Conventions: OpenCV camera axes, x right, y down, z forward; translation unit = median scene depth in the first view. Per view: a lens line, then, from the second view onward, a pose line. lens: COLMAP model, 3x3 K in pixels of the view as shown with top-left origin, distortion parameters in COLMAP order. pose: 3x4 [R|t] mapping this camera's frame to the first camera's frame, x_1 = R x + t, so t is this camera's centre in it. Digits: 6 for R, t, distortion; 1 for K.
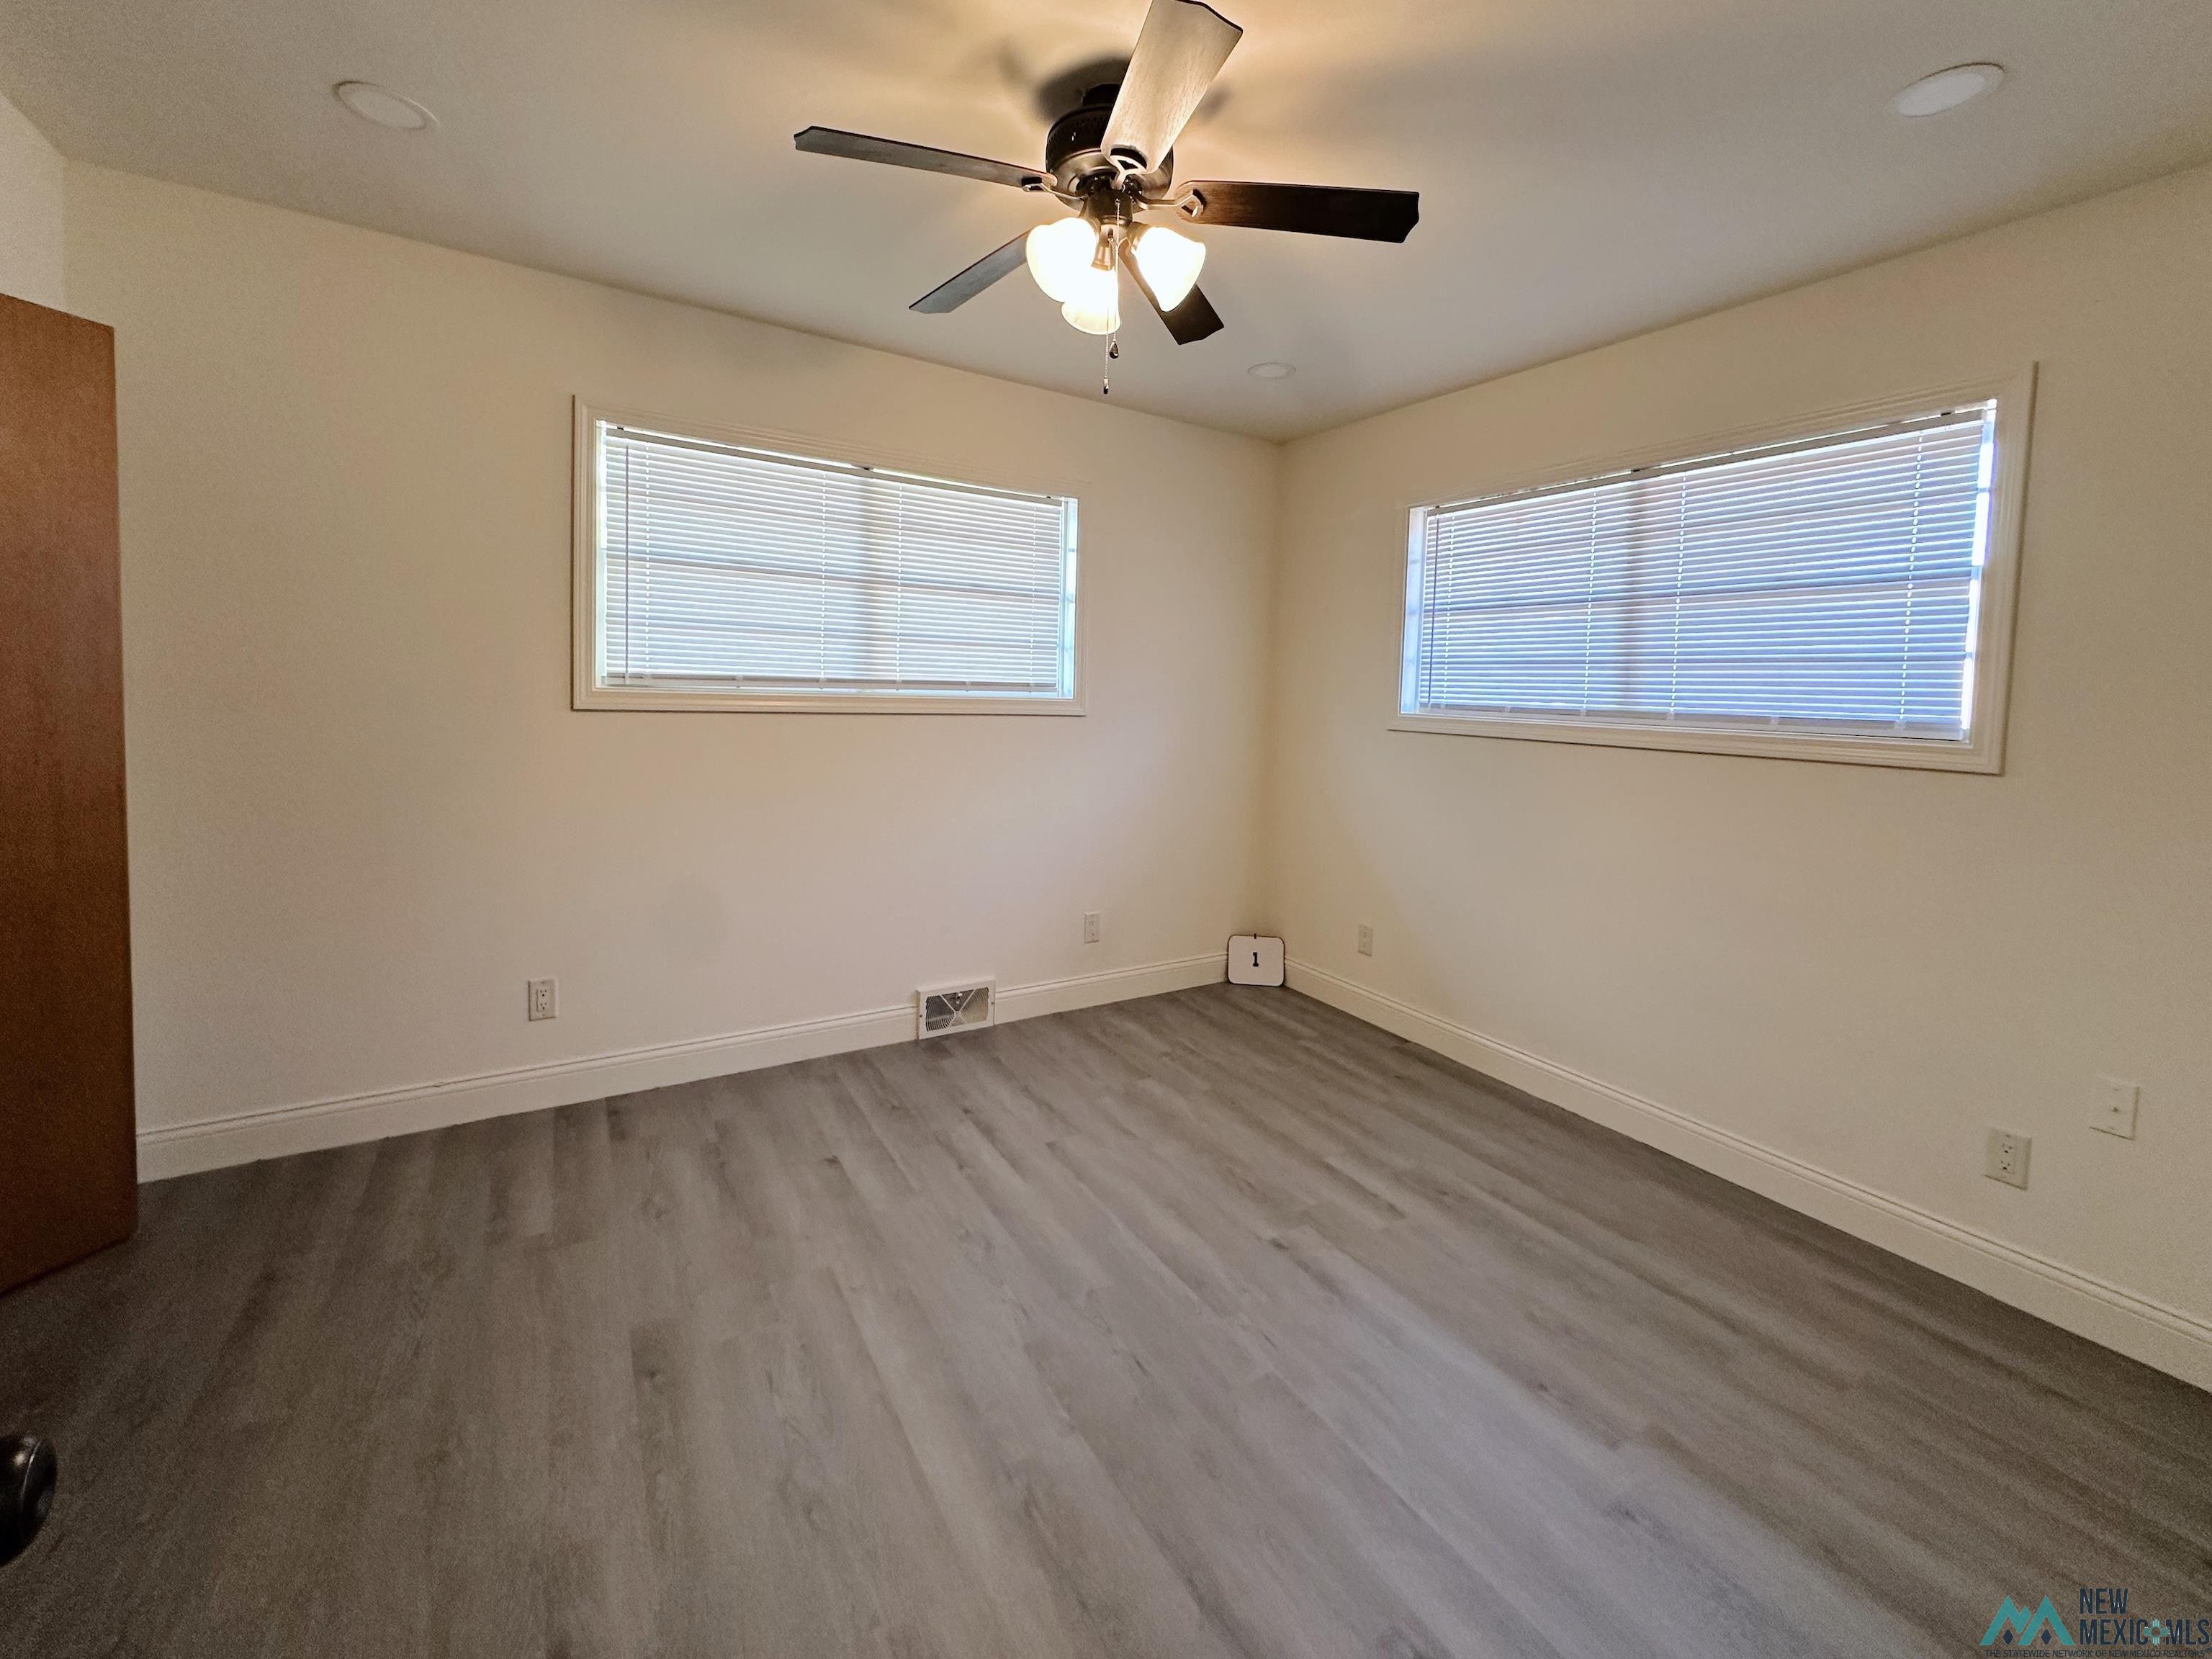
lens RADIAL K [[881.8, 0, 1122.1], [0, 881.8, 750.5], [0, 0, 1]] dist [-0.003327, 0.000948]
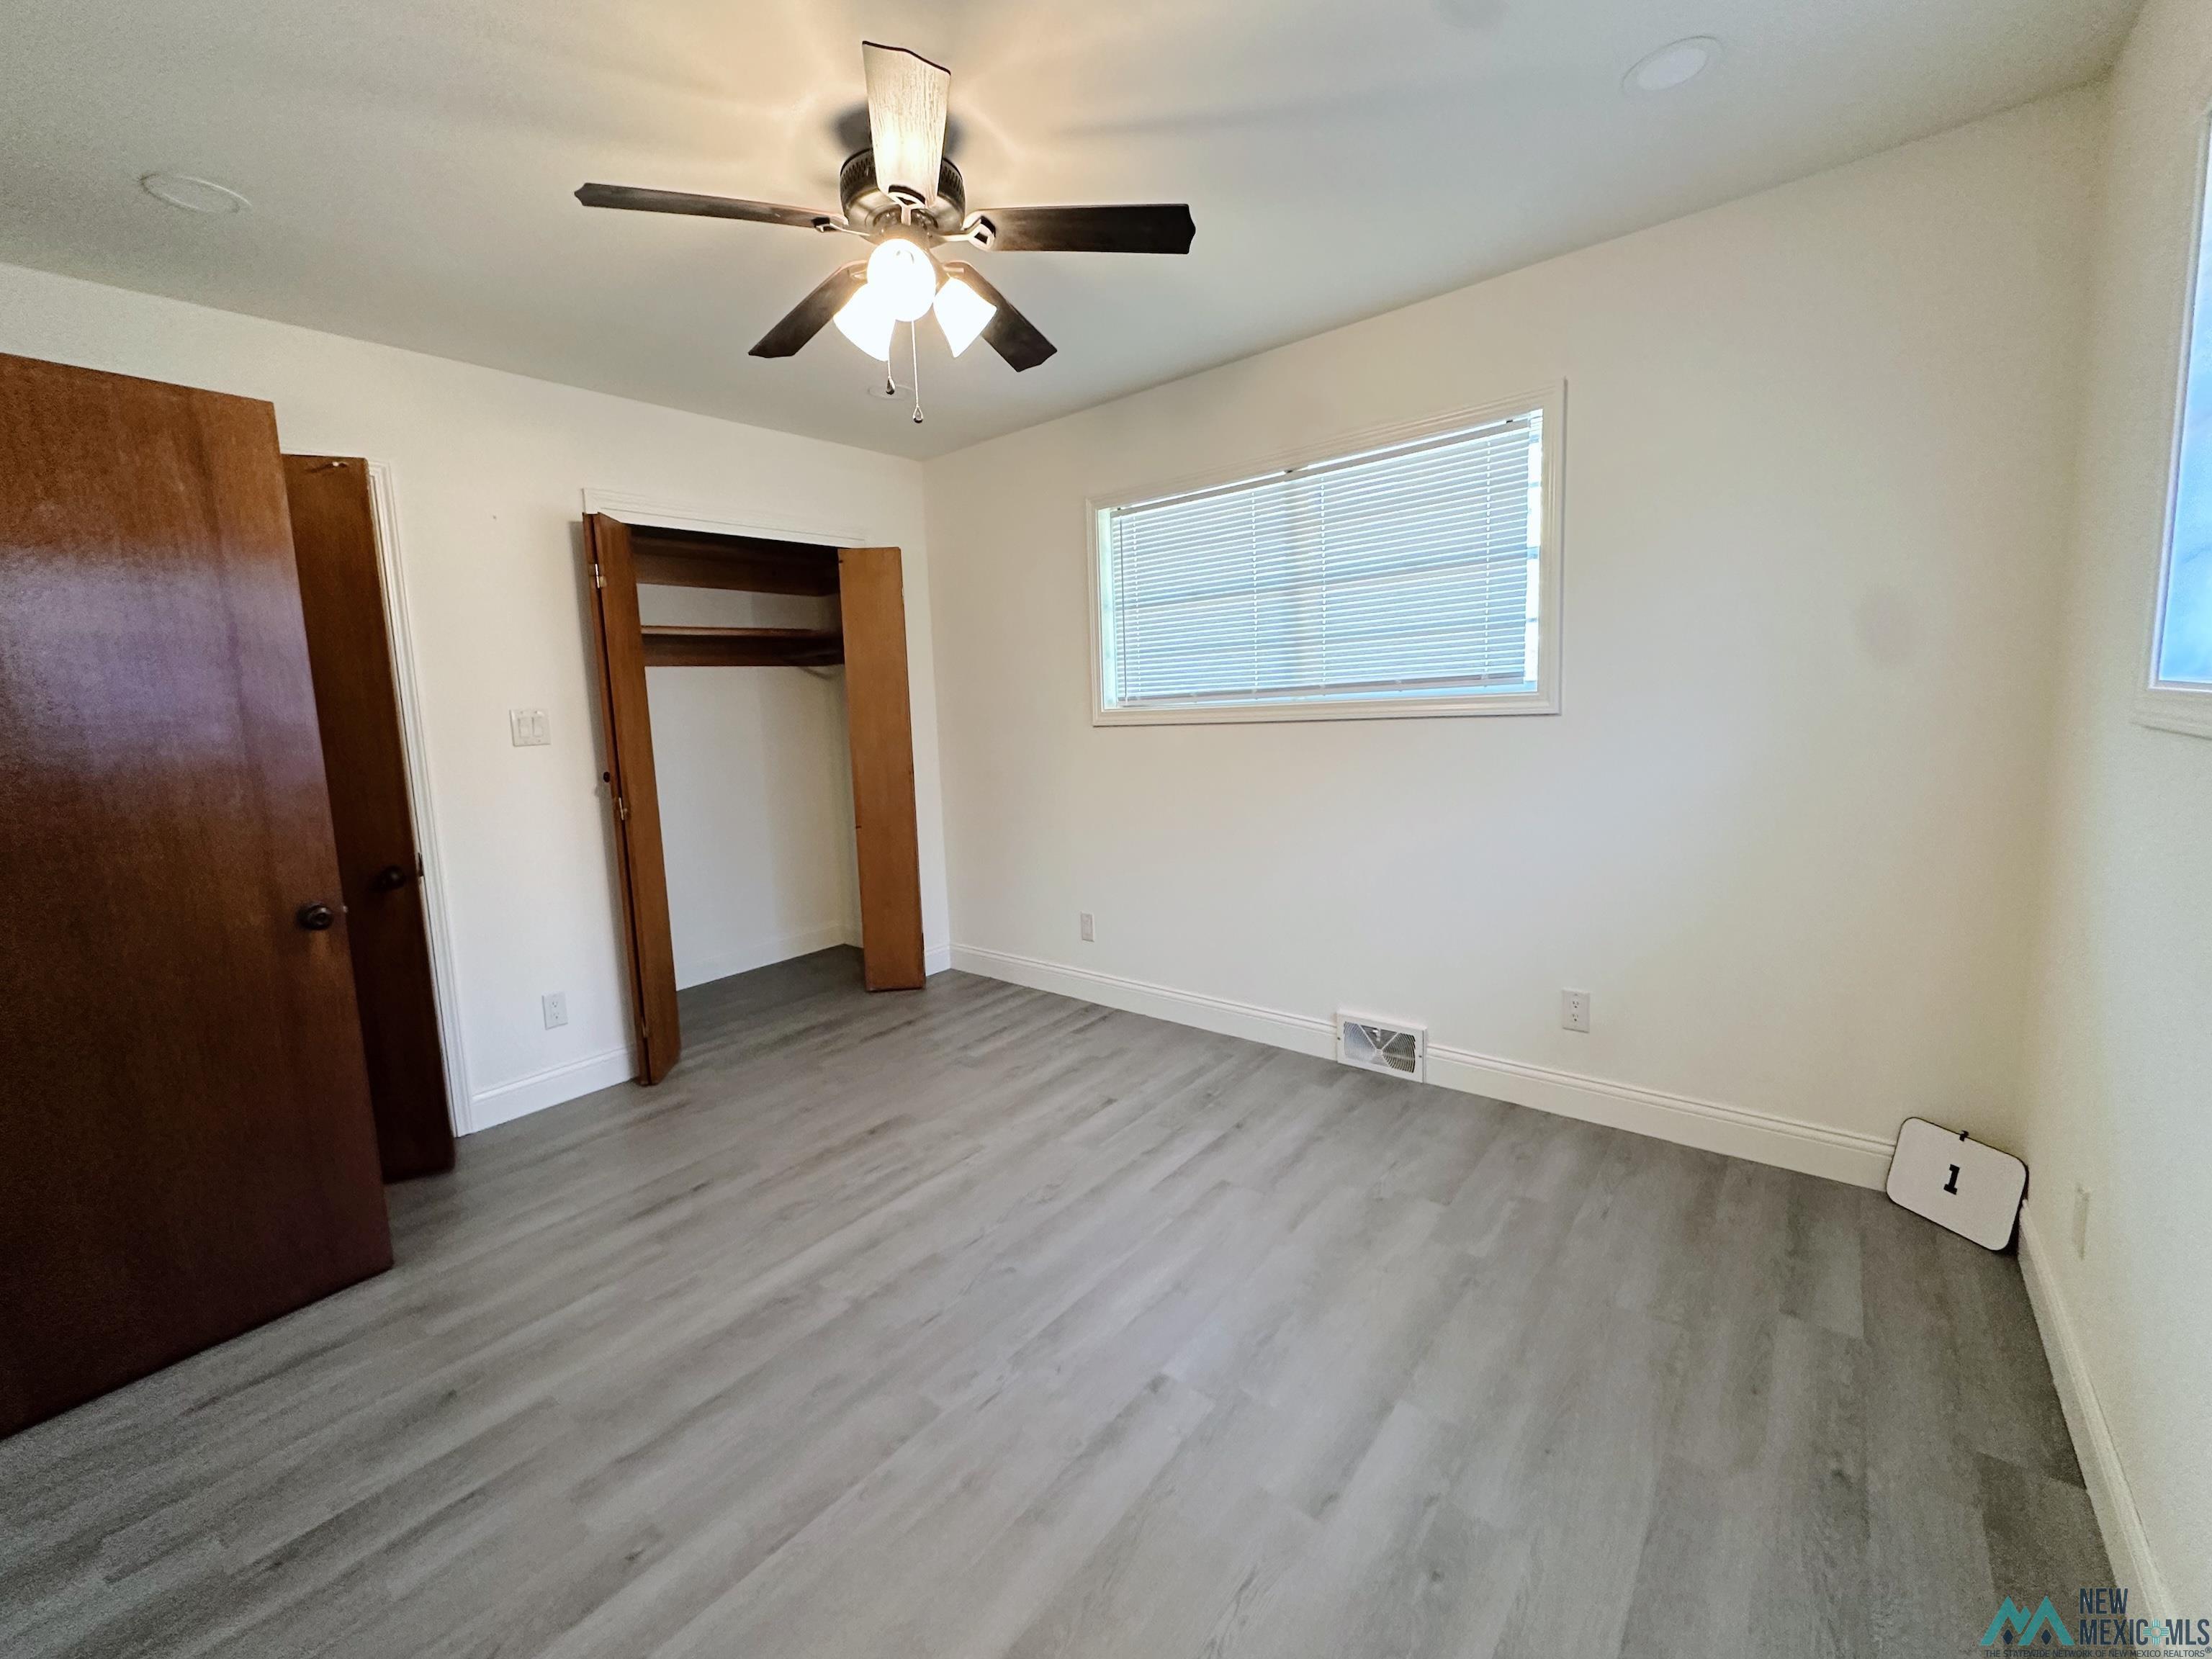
lens RADIAL K [[881.8, 0, 1096.8], [0, 881.8, 818.2], [0, 0, 1]] dist [-0.003327, 0.000948]
pose [[0.303998, 0.078157, -0.949461, 0.669419], [-0.009259, 0.996824, 0.079092, -0.009936], [0.952628, -0.015252, 0.303756, 0.542027]]
